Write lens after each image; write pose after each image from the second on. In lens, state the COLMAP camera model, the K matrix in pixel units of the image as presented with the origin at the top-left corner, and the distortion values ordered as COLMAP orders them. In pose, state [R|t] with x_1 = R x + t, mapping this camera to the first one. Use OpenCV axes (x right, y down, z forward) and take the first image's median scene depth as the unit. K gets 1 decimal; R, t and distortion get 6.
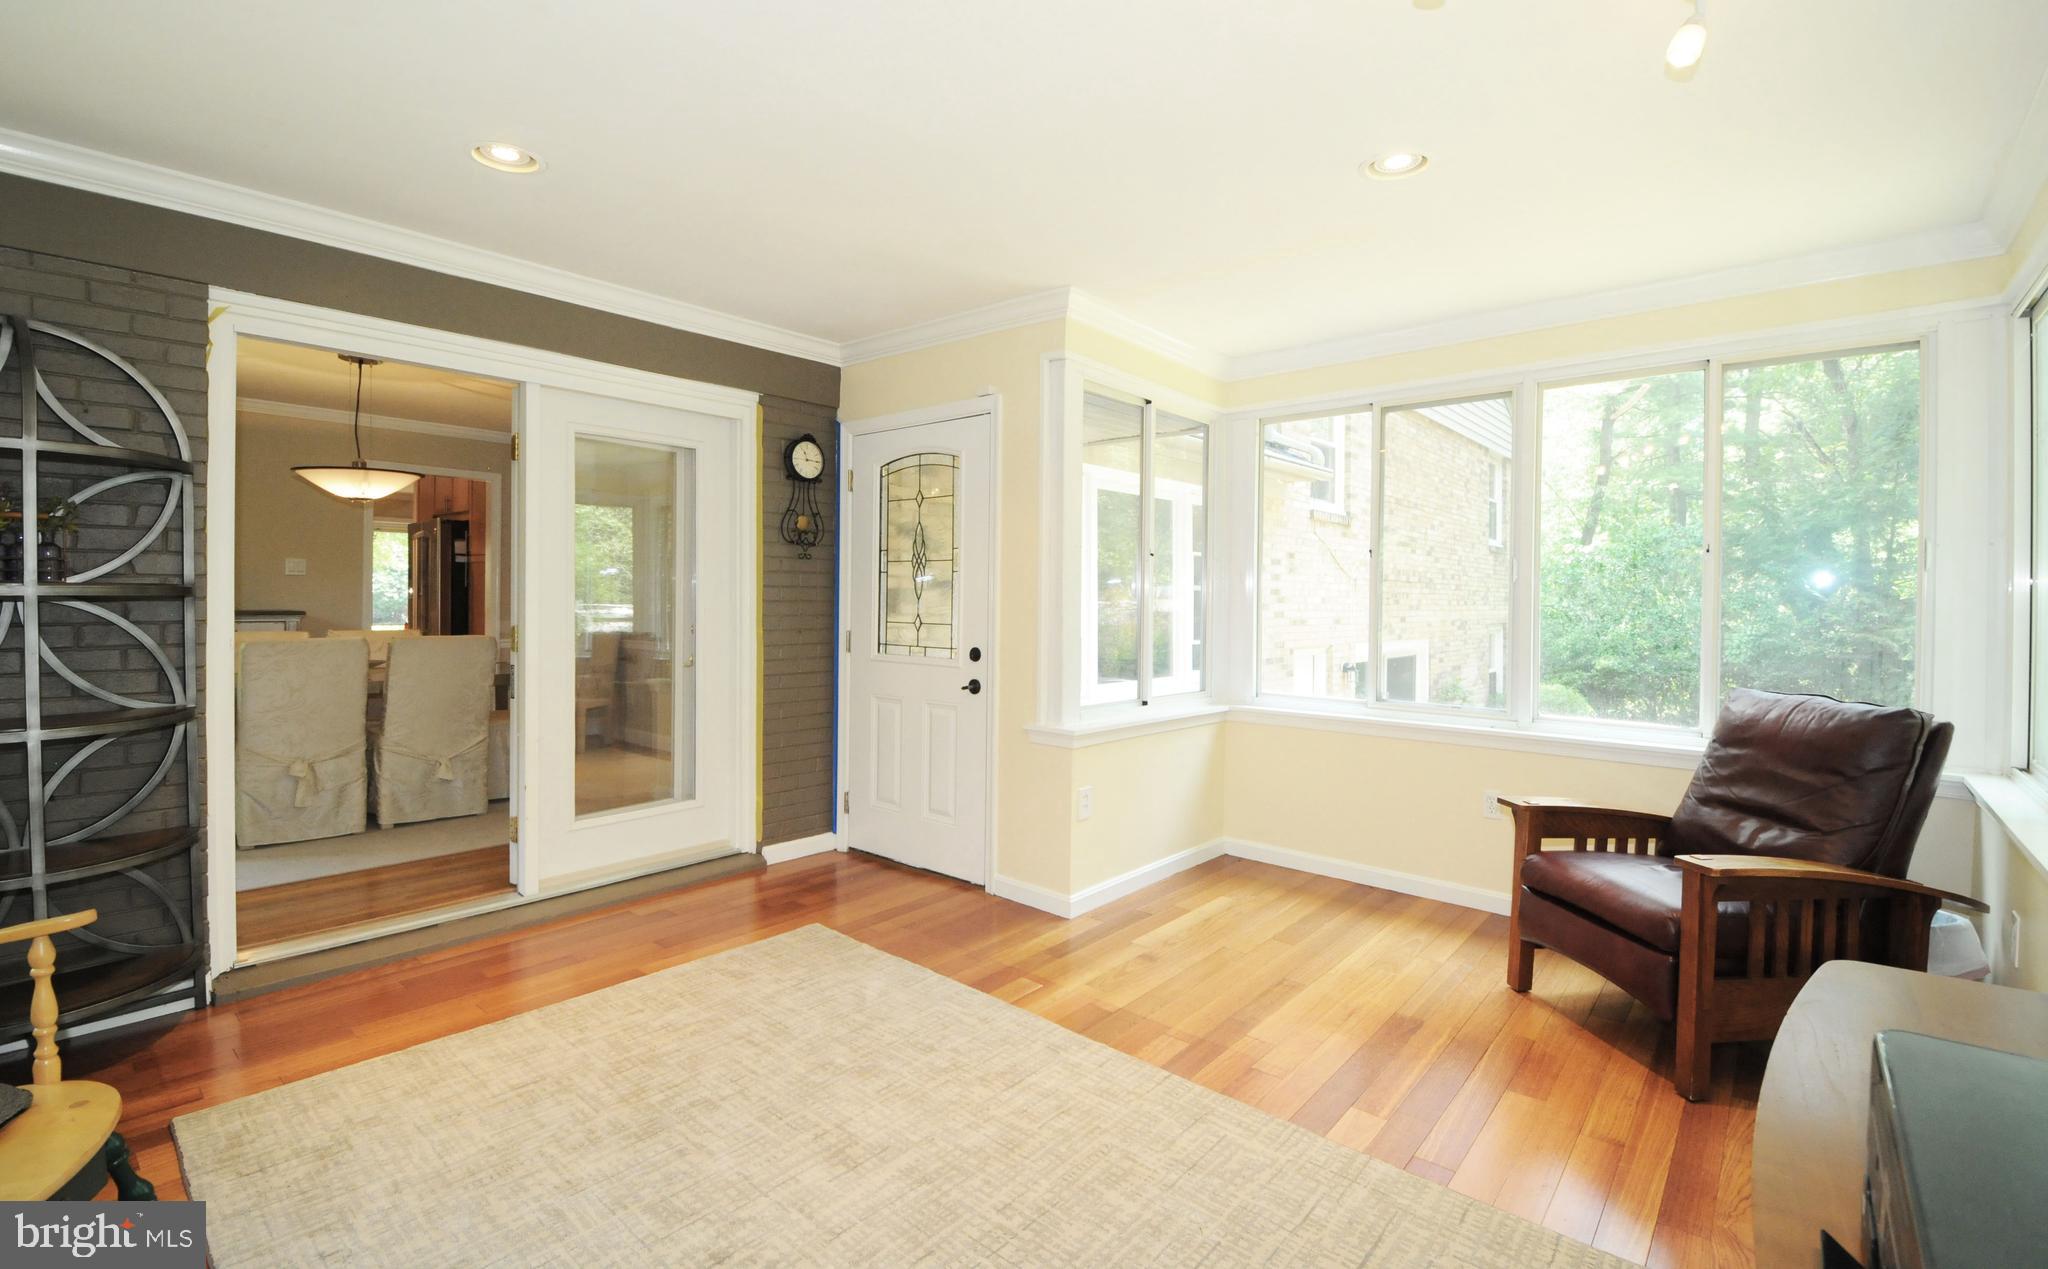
lens RADIAL K [[923.7, 0, 1017.2], [0, 923.7, 608.3], [0, 0, 1]] dist [0.002261, -0.002388]
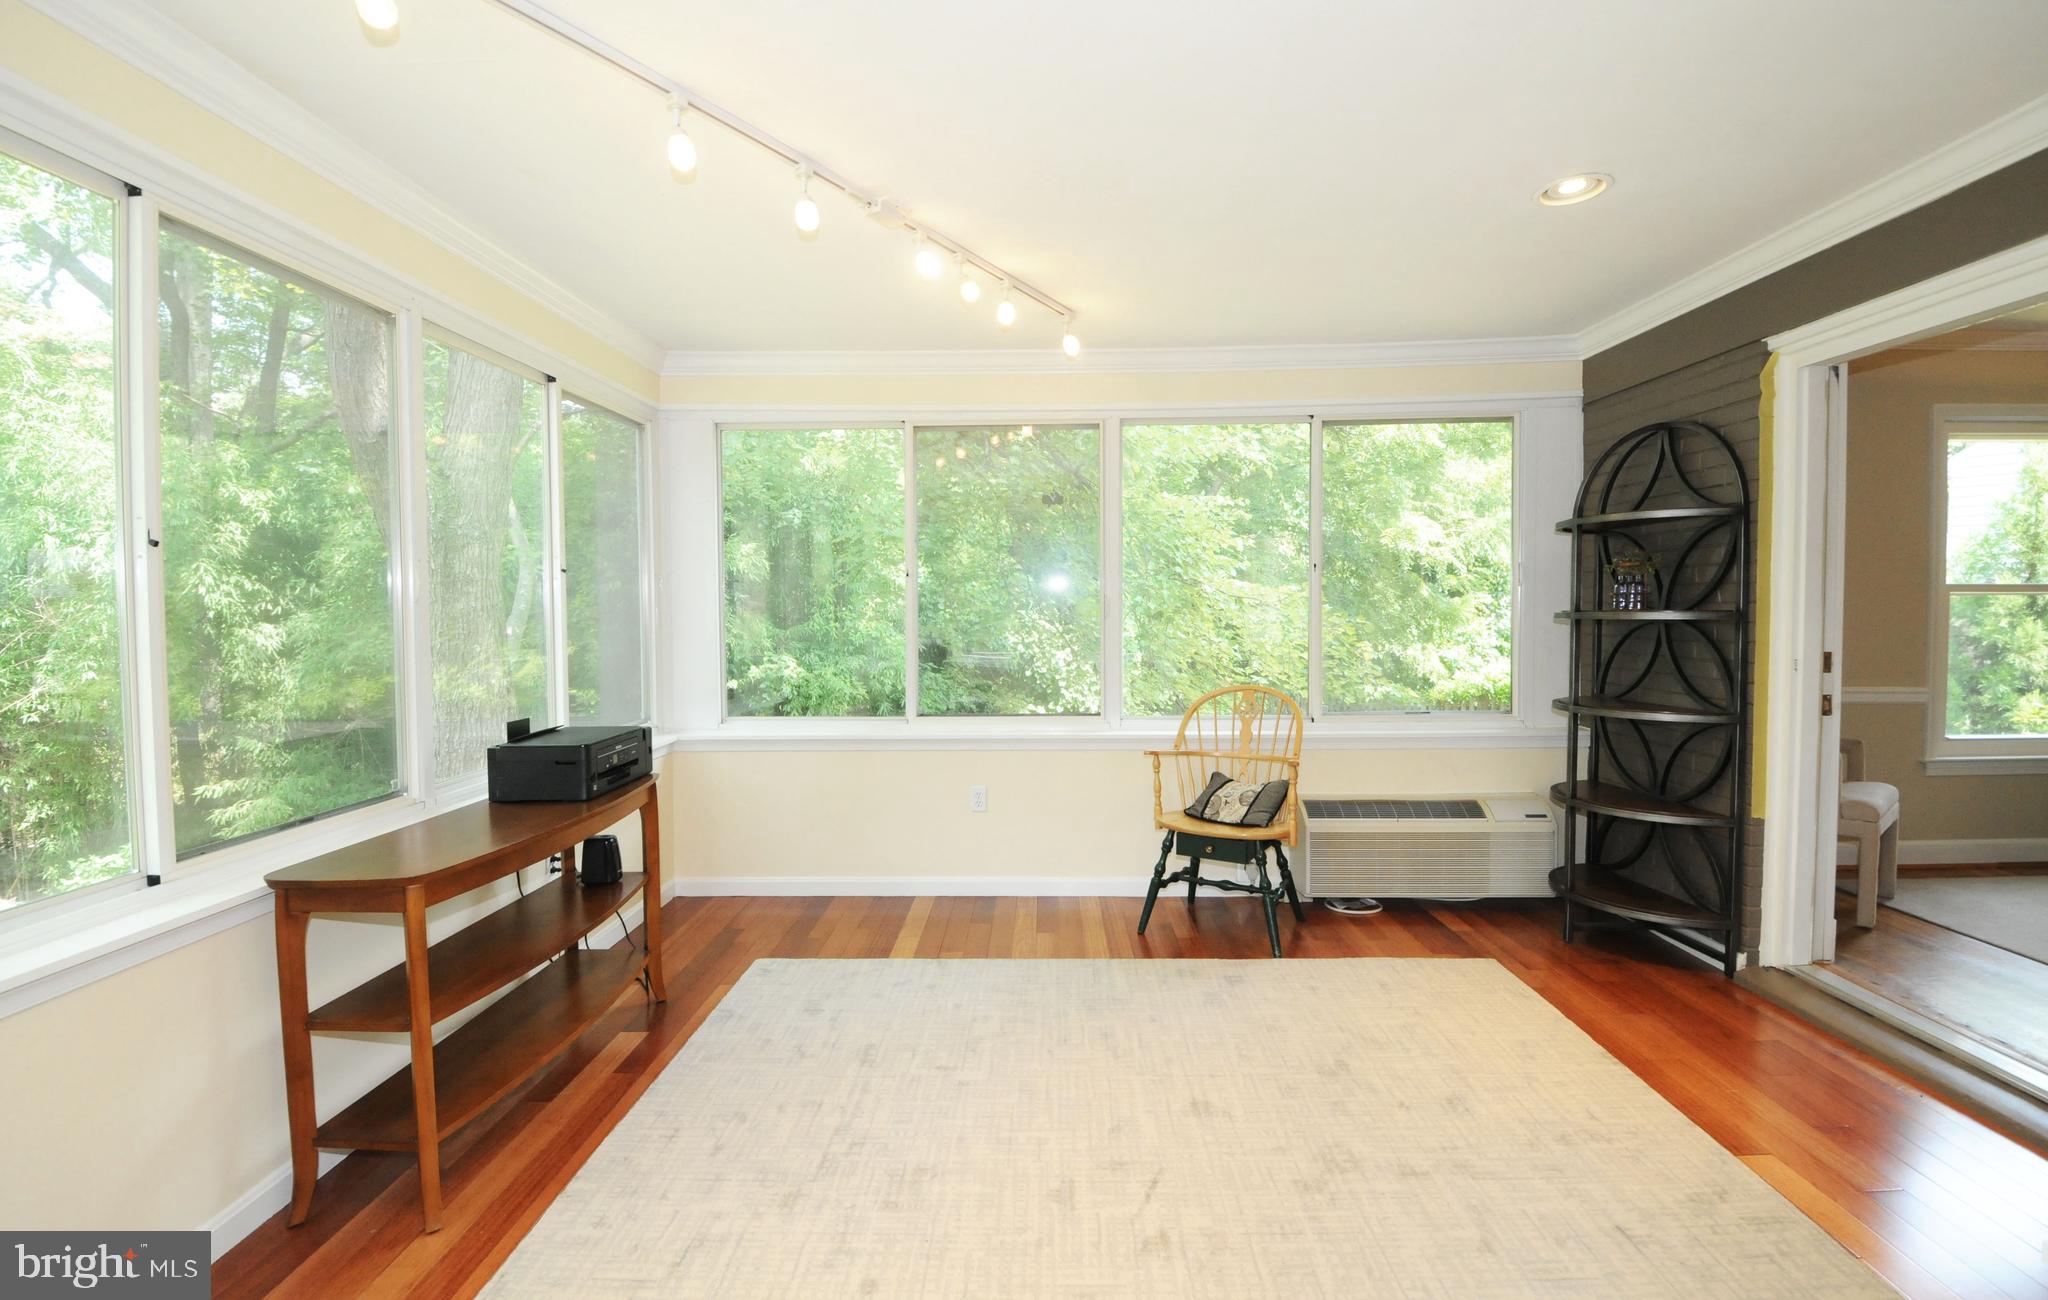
lens RADIAL K [[931.3, 0, 1024.9], [0, 931.3, 641.8], [0, 0, 1]] dist [-0.001361, -0.003080]
pose [[-0.775397, 0.025131, -0.630974, 0.402435], [-0.005520, 0.998900, 0.046569, -0.026728], [0.631450, 0.039592, -0.774405, 1.018701]]
